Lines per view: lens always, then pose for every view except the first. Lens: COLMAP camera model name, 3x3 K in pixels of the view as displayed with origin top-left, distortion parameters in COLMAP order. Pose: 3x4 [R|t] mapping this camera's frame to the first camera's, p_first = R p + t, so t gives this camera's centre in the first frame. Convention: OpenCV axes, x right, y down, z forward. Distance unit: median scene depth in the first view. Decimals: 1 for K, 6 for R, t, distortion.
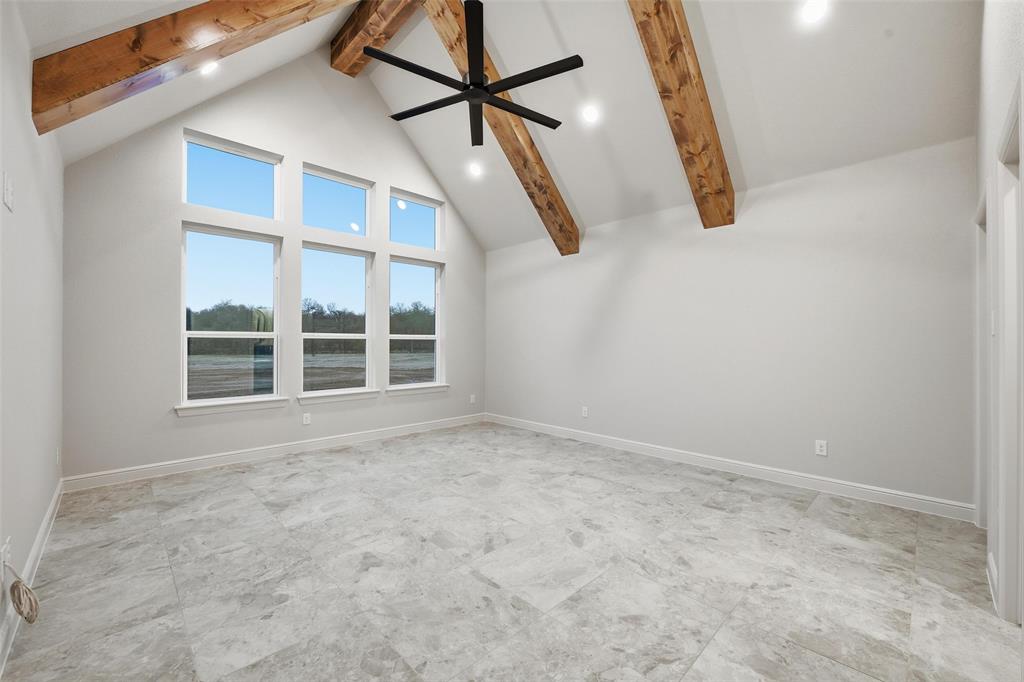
lens RADIAL K [[413.9, 0, 514.8], [0, 413.9, 340.5], [0, 0, 1]] dist [-0.009020, 0.000300]
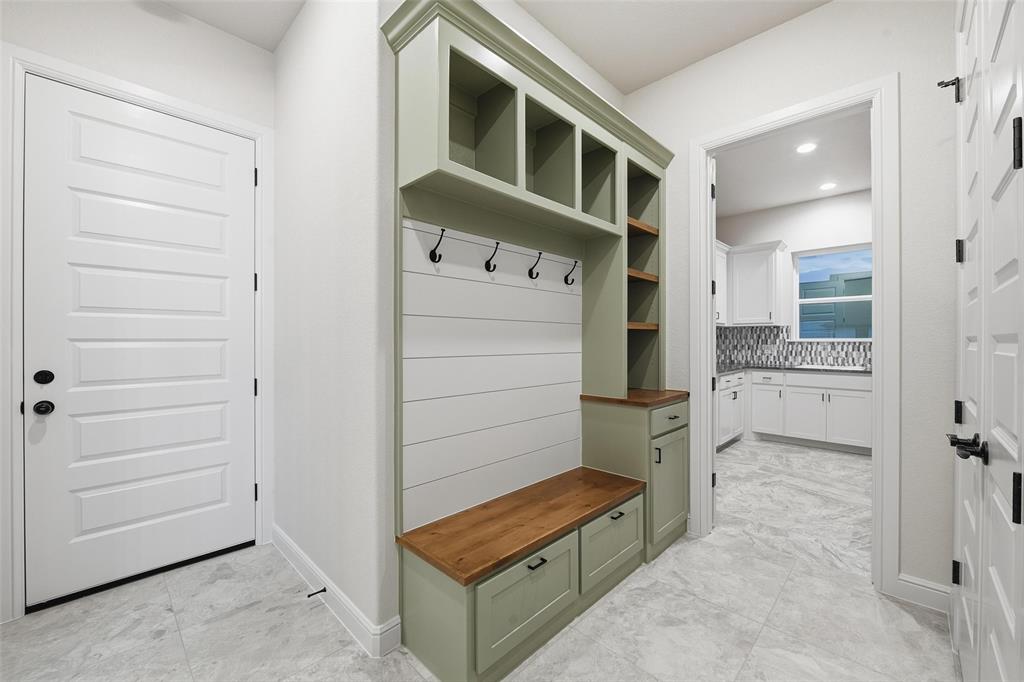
lens RADIAL K [[413.9, 0, 512.1], [0, 413.9, 340.6], [0, 0, 1]] dist [-0.009020, 0.000300]
pose [[-0.999848, 0.002696, -0.017247, 0.699861], [0.002698, 0.999996, -0.000094, -0.000357], [0.017247, -0.000140, -0.999851, 2.018230]]
